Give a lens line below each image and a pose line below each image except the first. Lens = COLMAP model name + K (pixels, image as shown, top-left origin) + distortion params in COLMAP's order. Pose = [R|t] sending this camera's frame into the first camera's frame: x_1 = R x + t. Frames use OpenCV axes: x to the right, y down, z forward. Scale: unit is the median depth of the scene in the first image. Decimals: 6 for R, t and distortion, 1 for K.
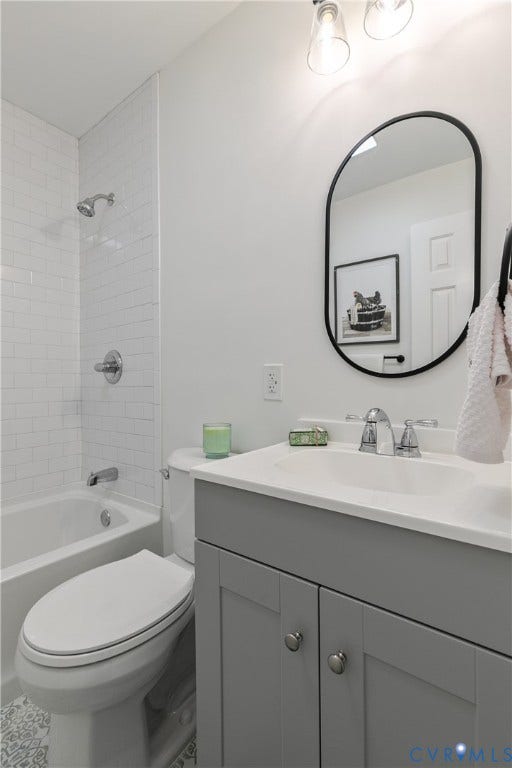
lens RADIAL K [[350.1, 0, 266.0], [0, 350.1, 377.1], [0, 0, 1]] dist [-0.000292, 0.000257]
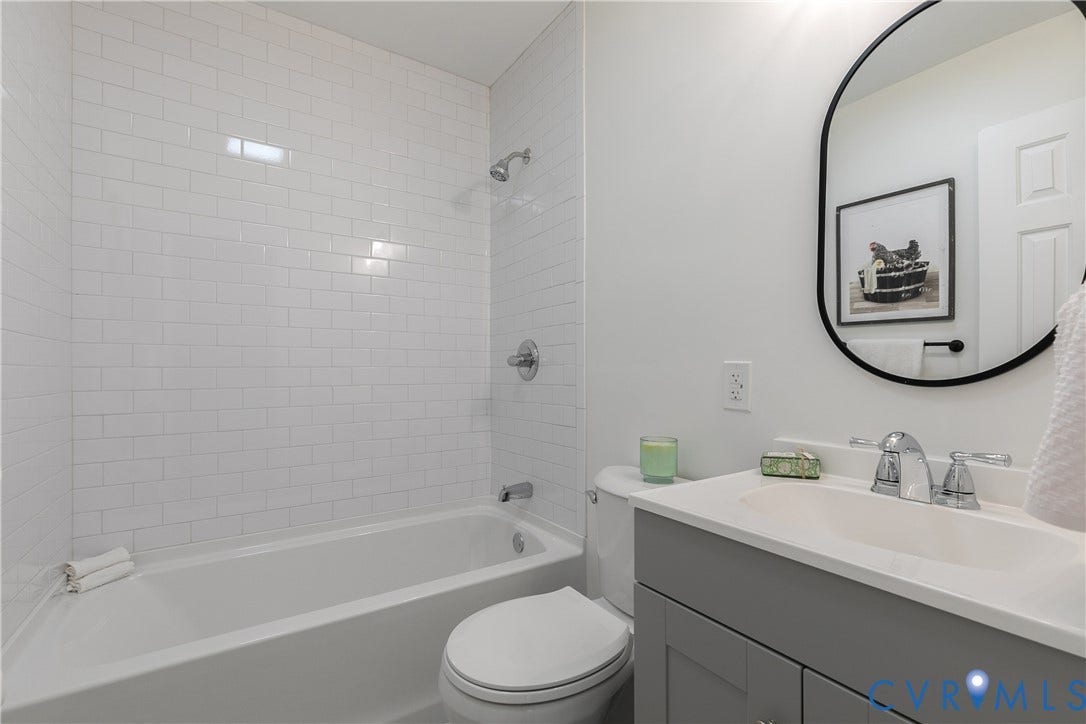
lens RADIAL K [[495.0, 0, 546.1], [0, 495.0, 366.6], [0, 0, 1]] dist [-0.000292, 0.000257]
pose [[0.941994, 0.005884, -0.335578, -0.008662], [-0.002494, 0.999941, 0.010530, -0.032988], [0.335620, -0.009082, 0.941954, -0.100684]]
